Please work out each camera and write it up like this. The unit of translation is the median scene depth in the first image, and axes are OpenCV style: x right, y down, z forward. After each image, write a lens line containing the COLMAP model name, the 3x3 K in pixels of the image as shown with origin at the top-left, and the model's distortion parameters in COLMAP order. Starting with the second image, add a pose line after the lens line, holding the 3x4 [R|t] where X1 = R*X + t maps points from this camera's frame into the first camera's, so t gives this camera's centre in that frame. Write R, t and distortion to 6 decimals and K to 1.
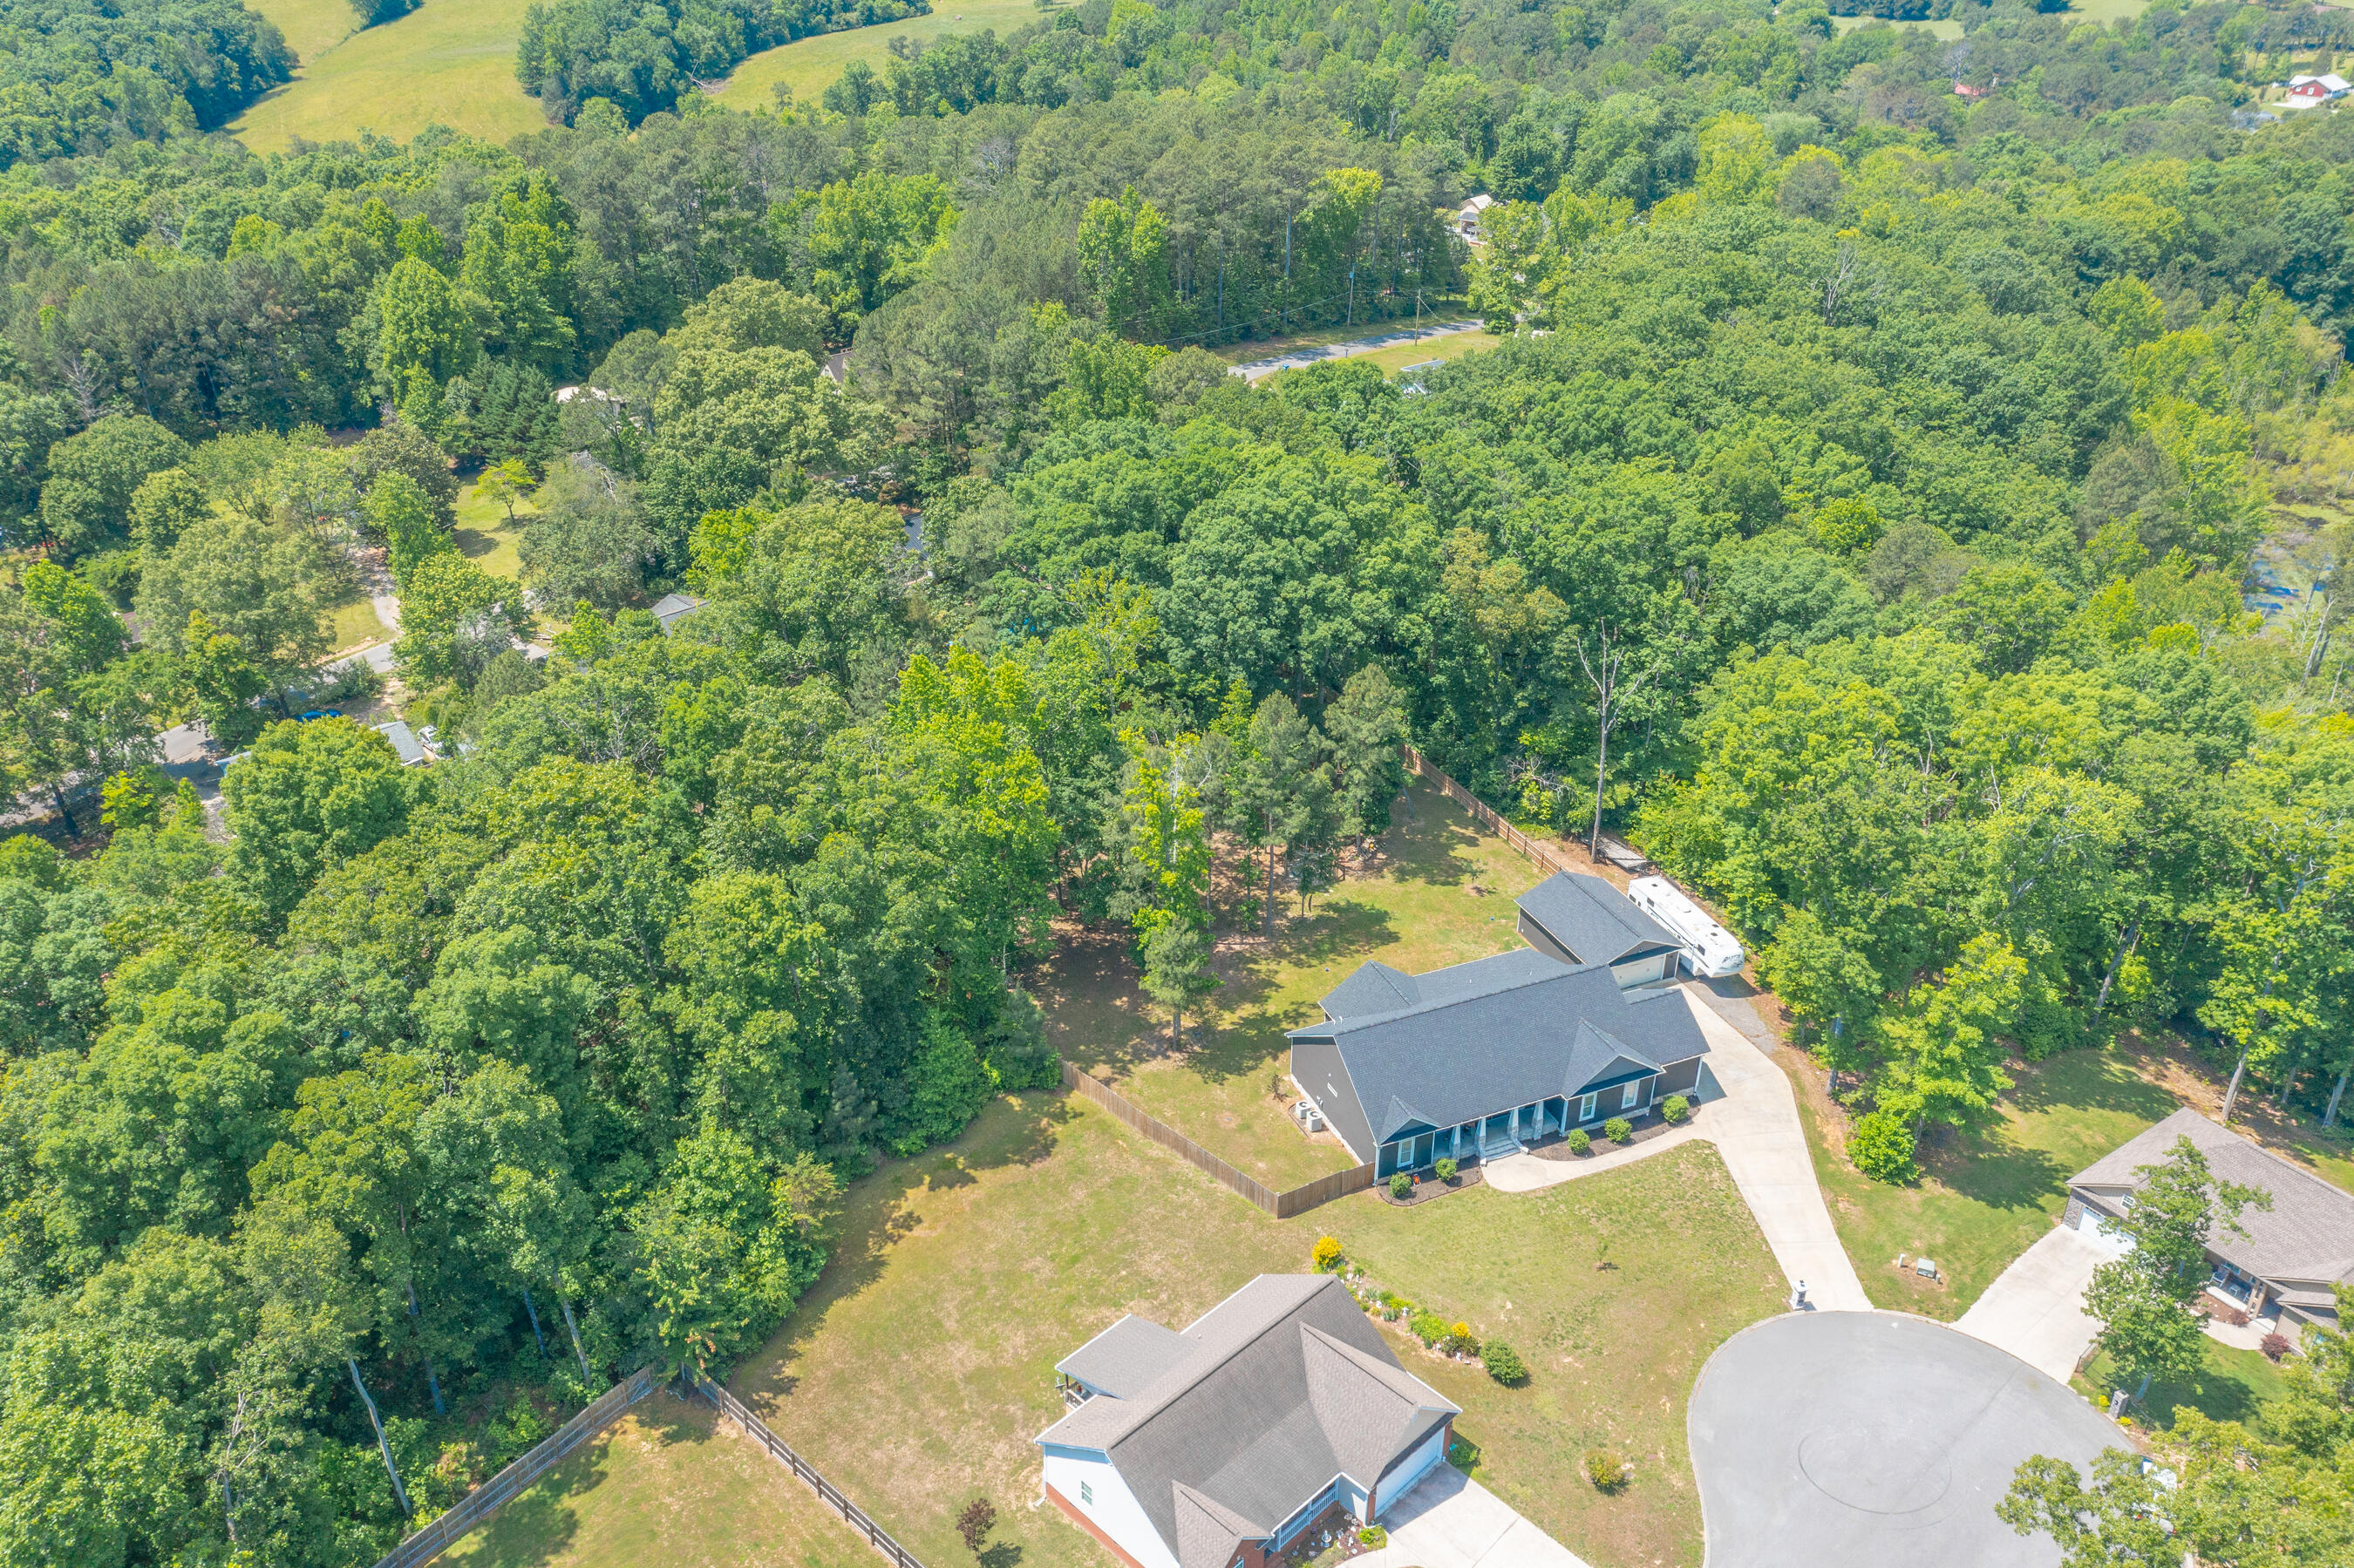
lens RADIAL K [[1846.5, 0, 1170.6], [0, 1846.5, 777.3], [0, 0, 1]] dist [0.017208, -0.000254]
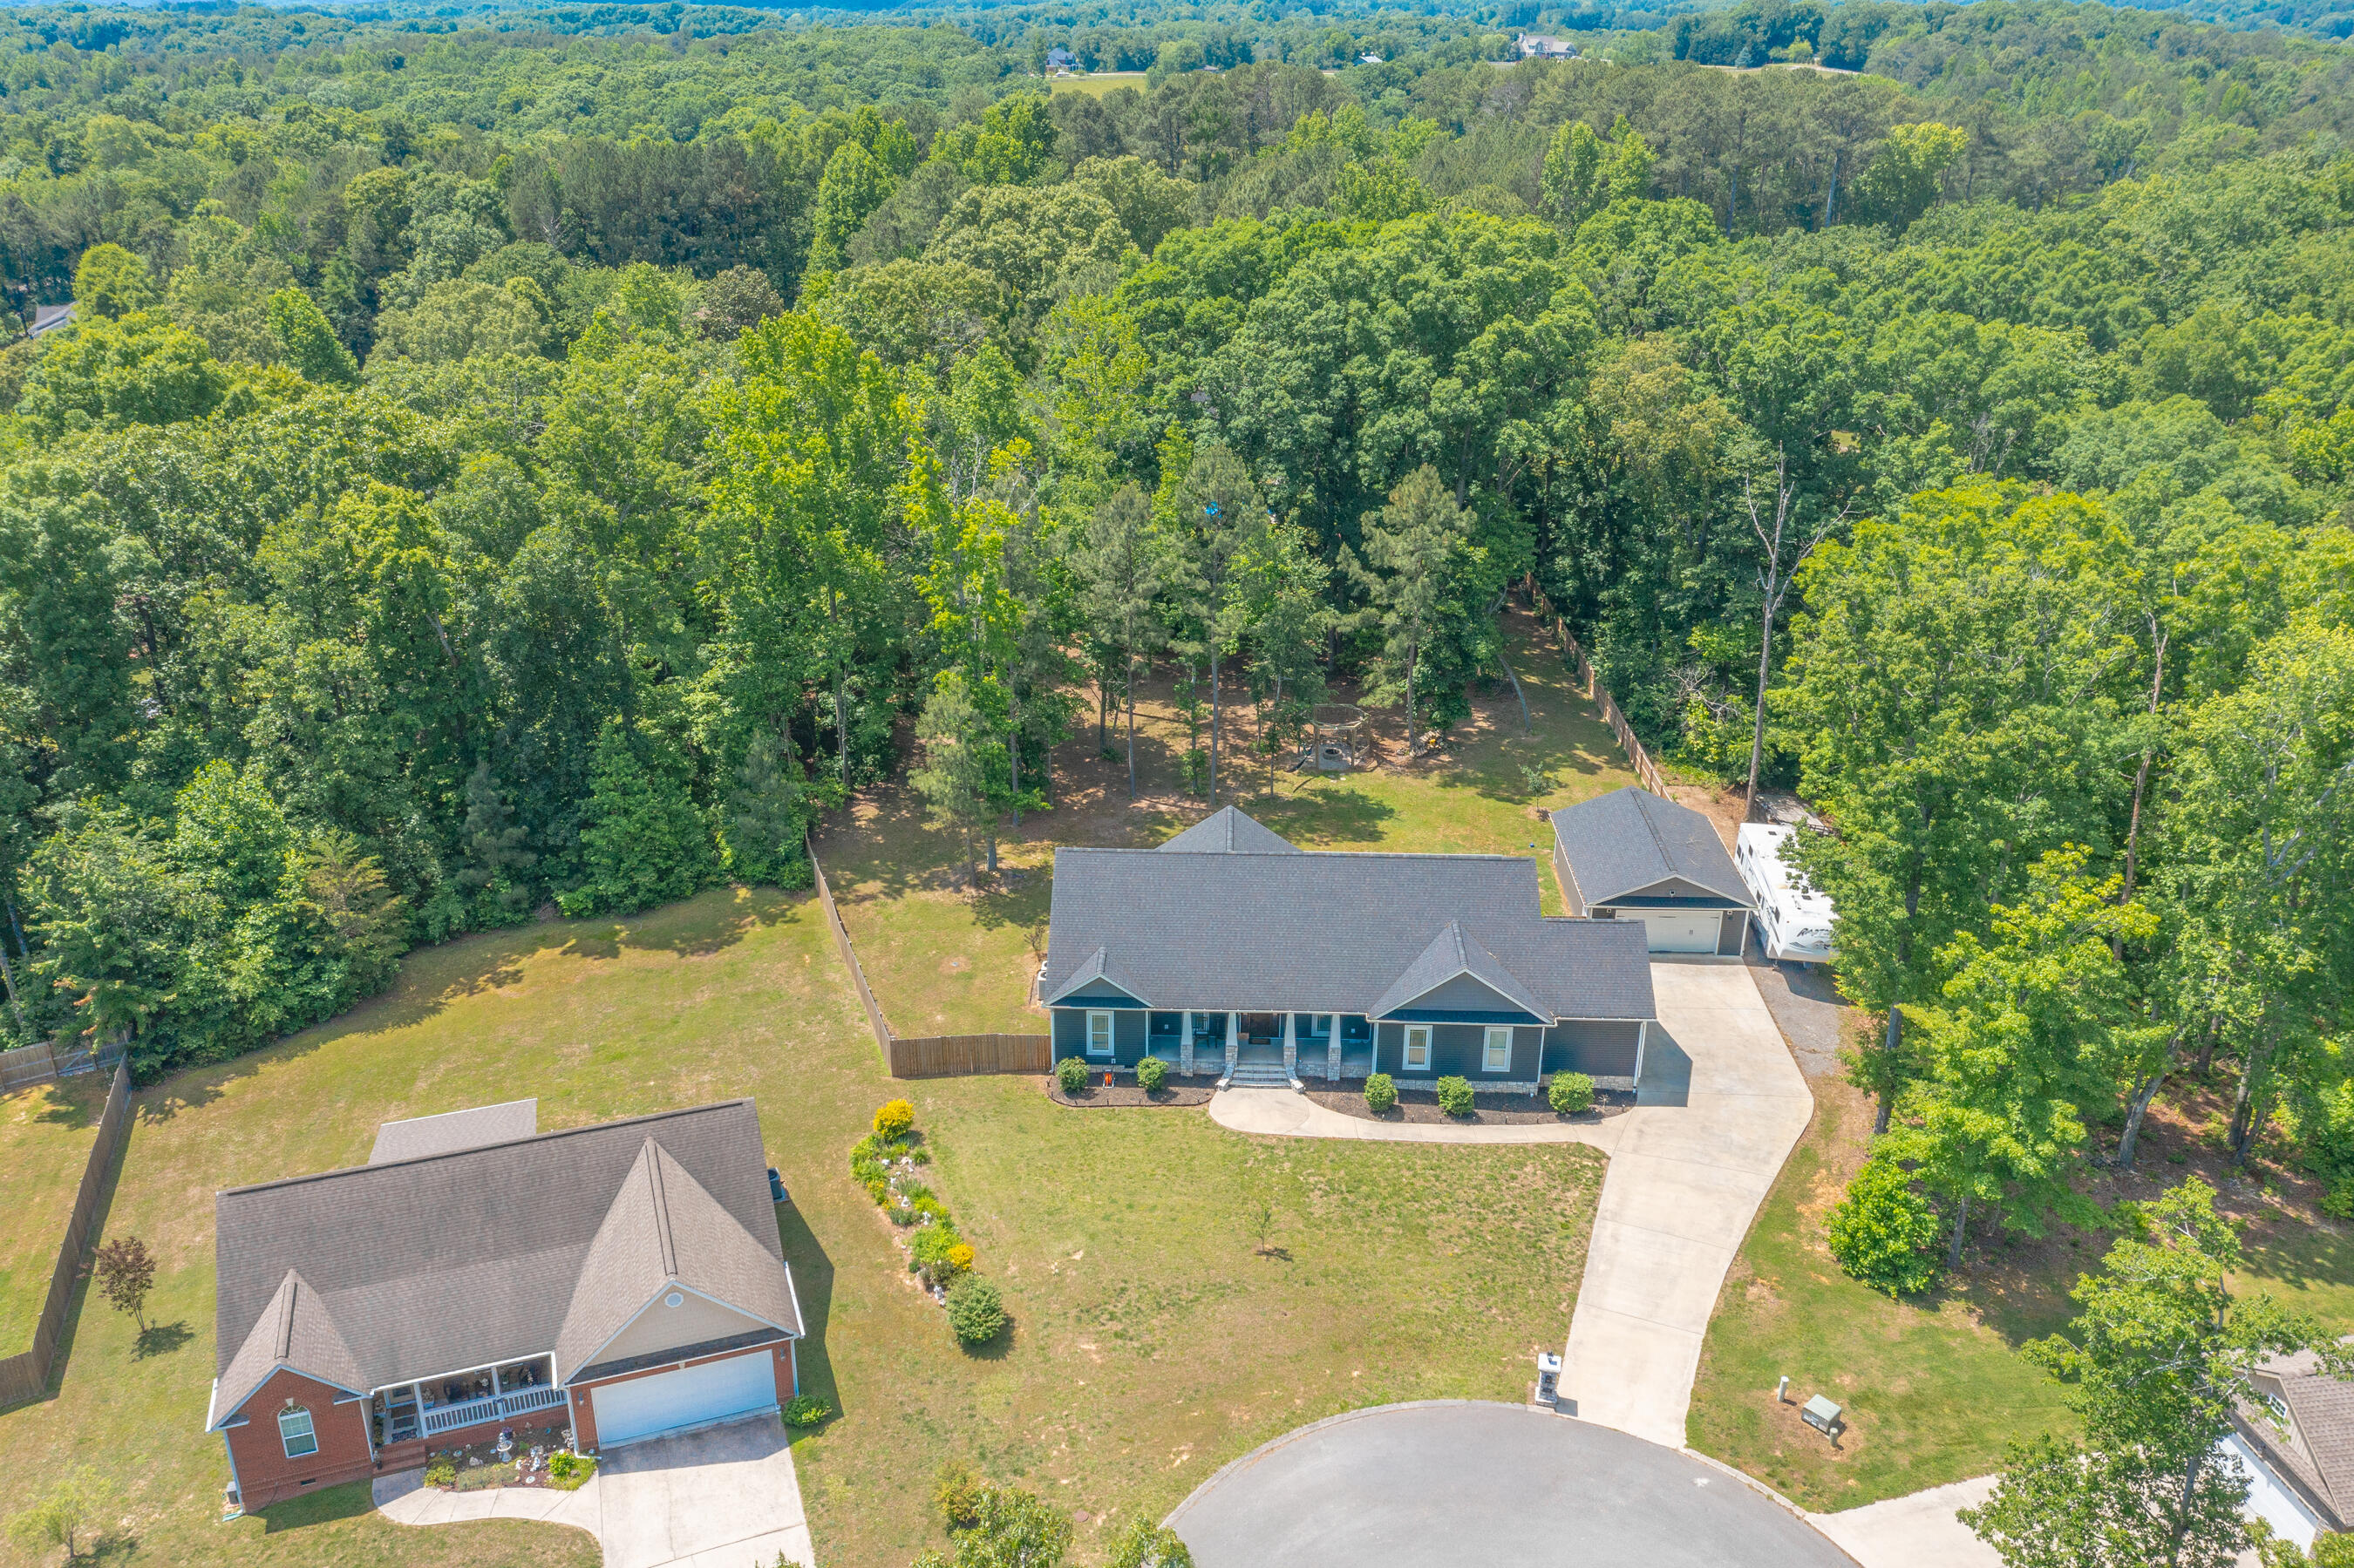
lens RADIAL K [[1846.5, 0, 1170.6], [0, 1846.5, 777.3], [0, 0, 1]] dist [0.017208, -0.000254]
pose [[0.903537, 0.166008, -0.395047, 0.318976], [-0.200807, 0.978449, -0.048113, 0.111433], [0.378546, 0.122800, 0.917400, 0.308017]]
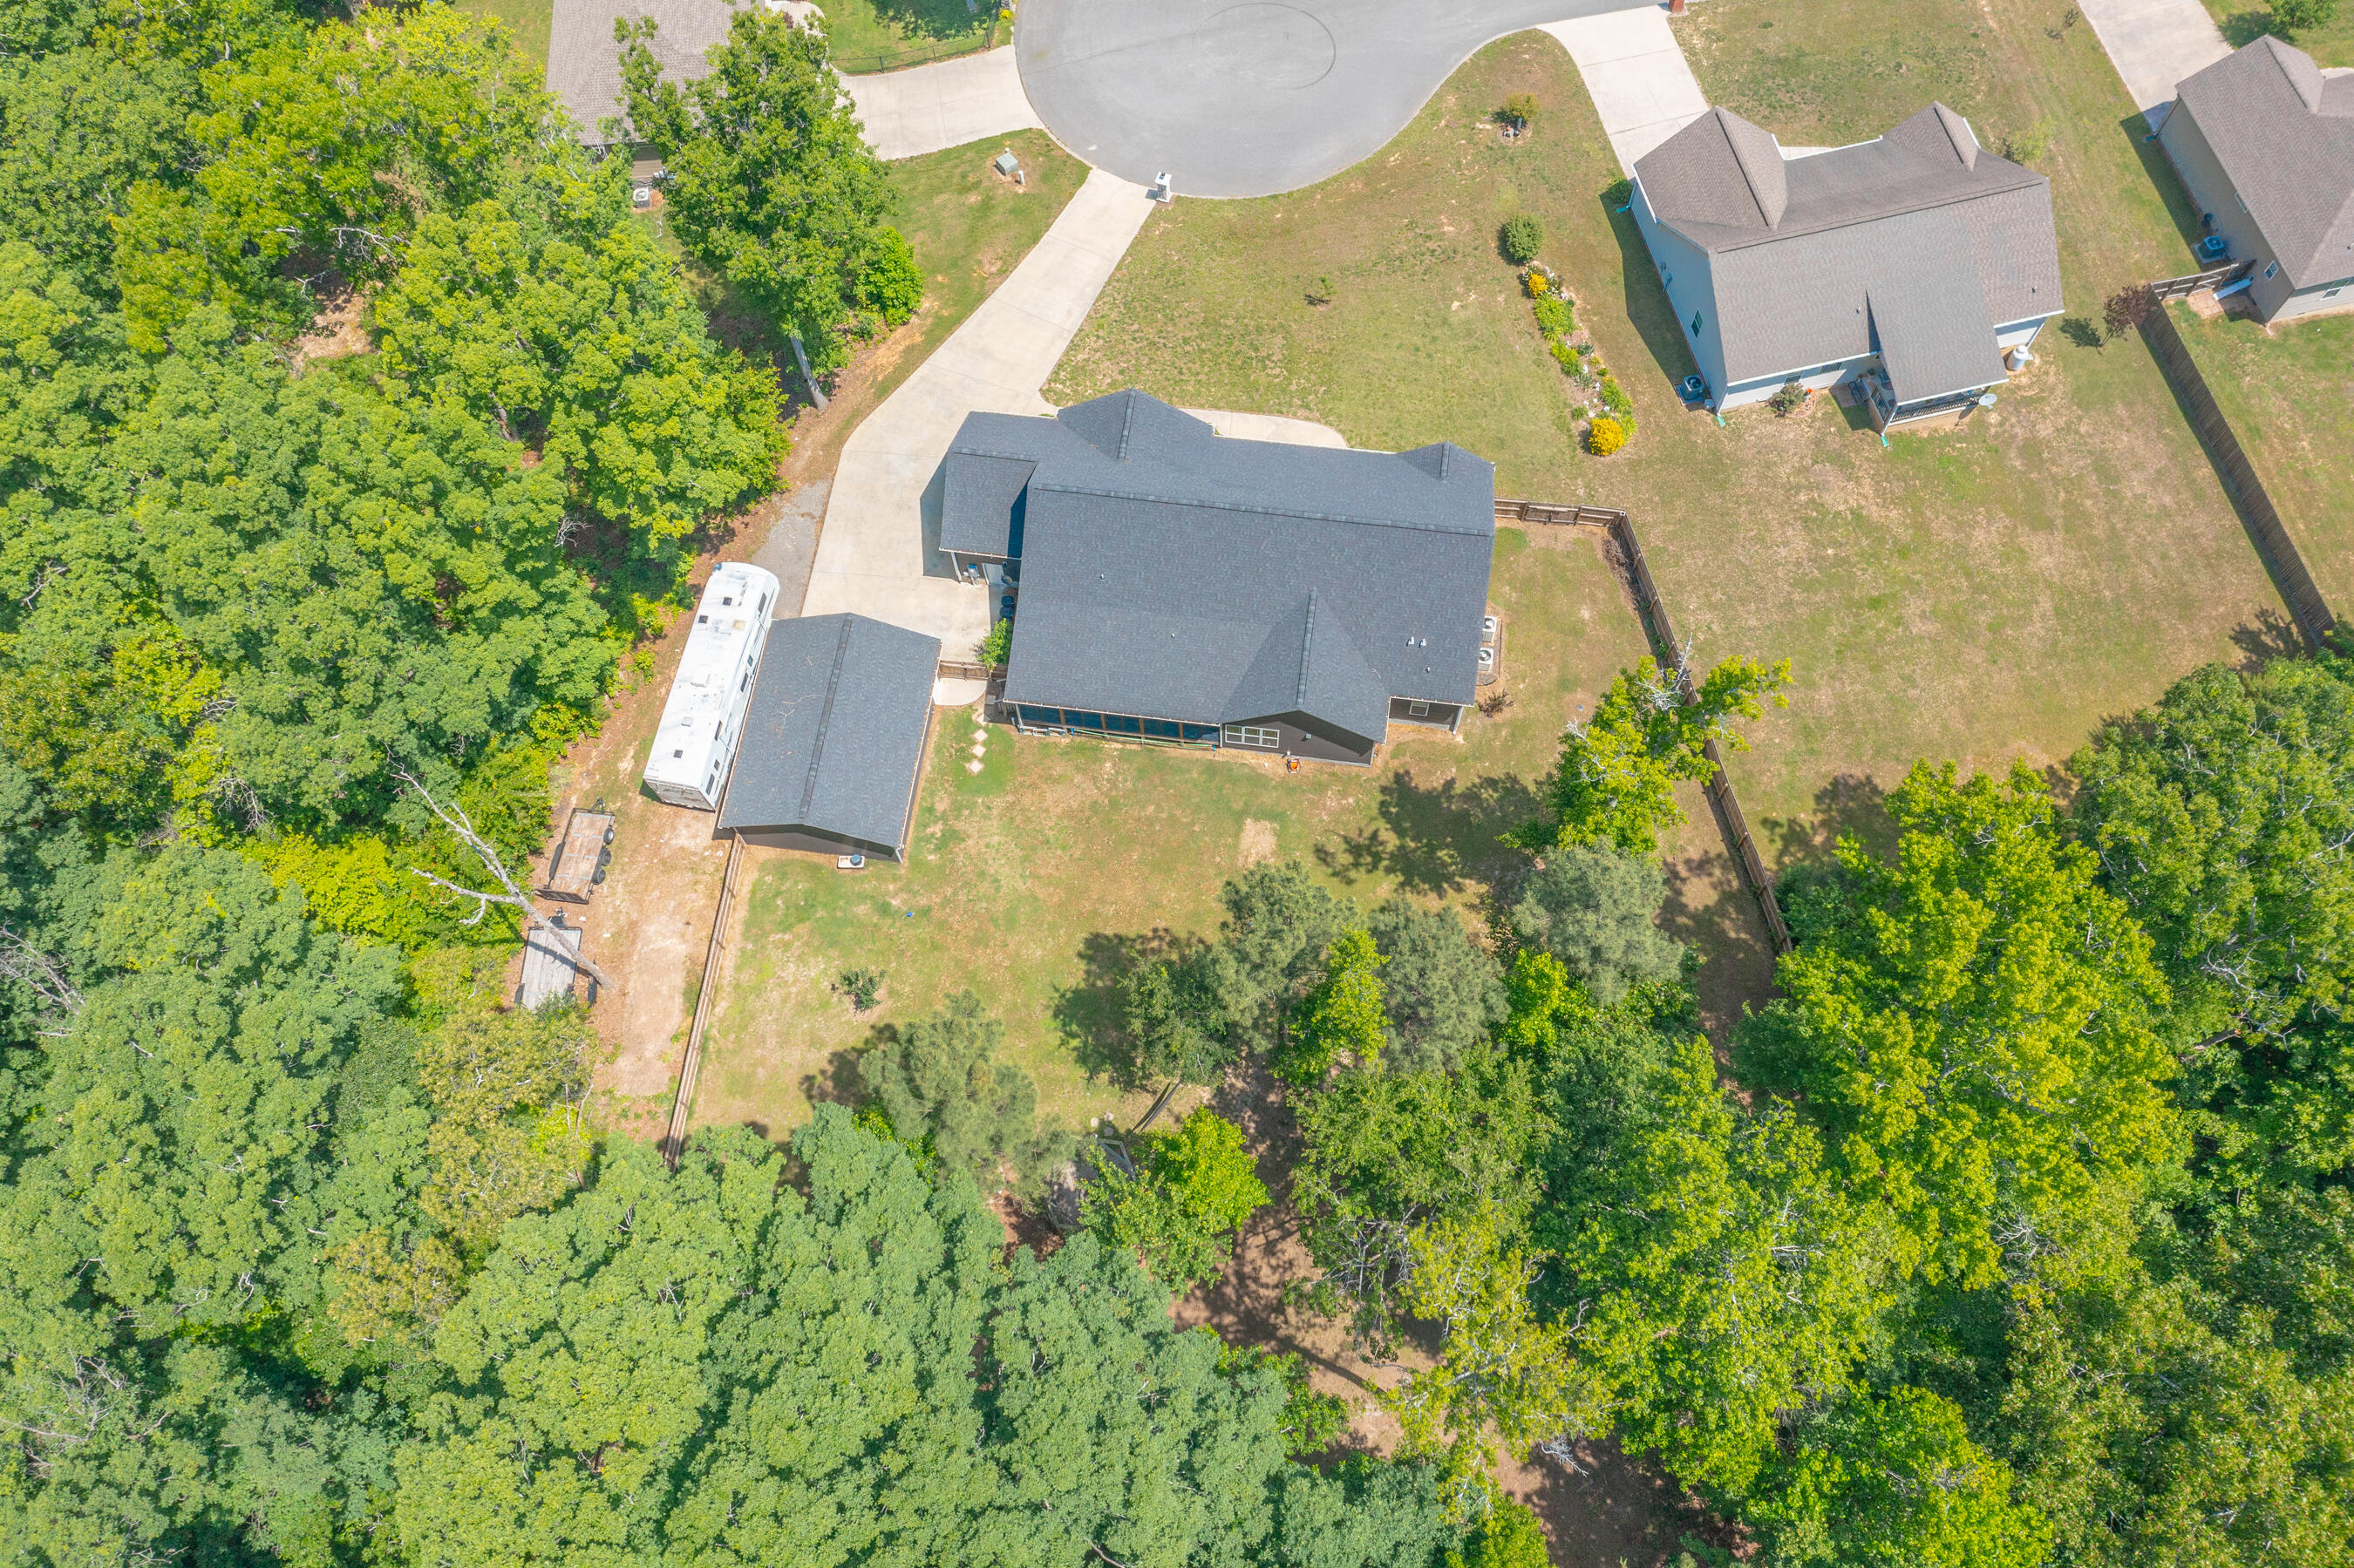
lens RADIAL K [[1846.5, 0, 1170.6], [0, 1846.5, 777.3], [0, 0, 1]] dist [0.017208, -0.000254]
pose [[-0.855114, -0.472555, 0.213243, 0.001690], [0.254359, -0.023997, 0.966812, -0.456688], [-0.451755, 0.880974, 0.140718, 0.839494]]
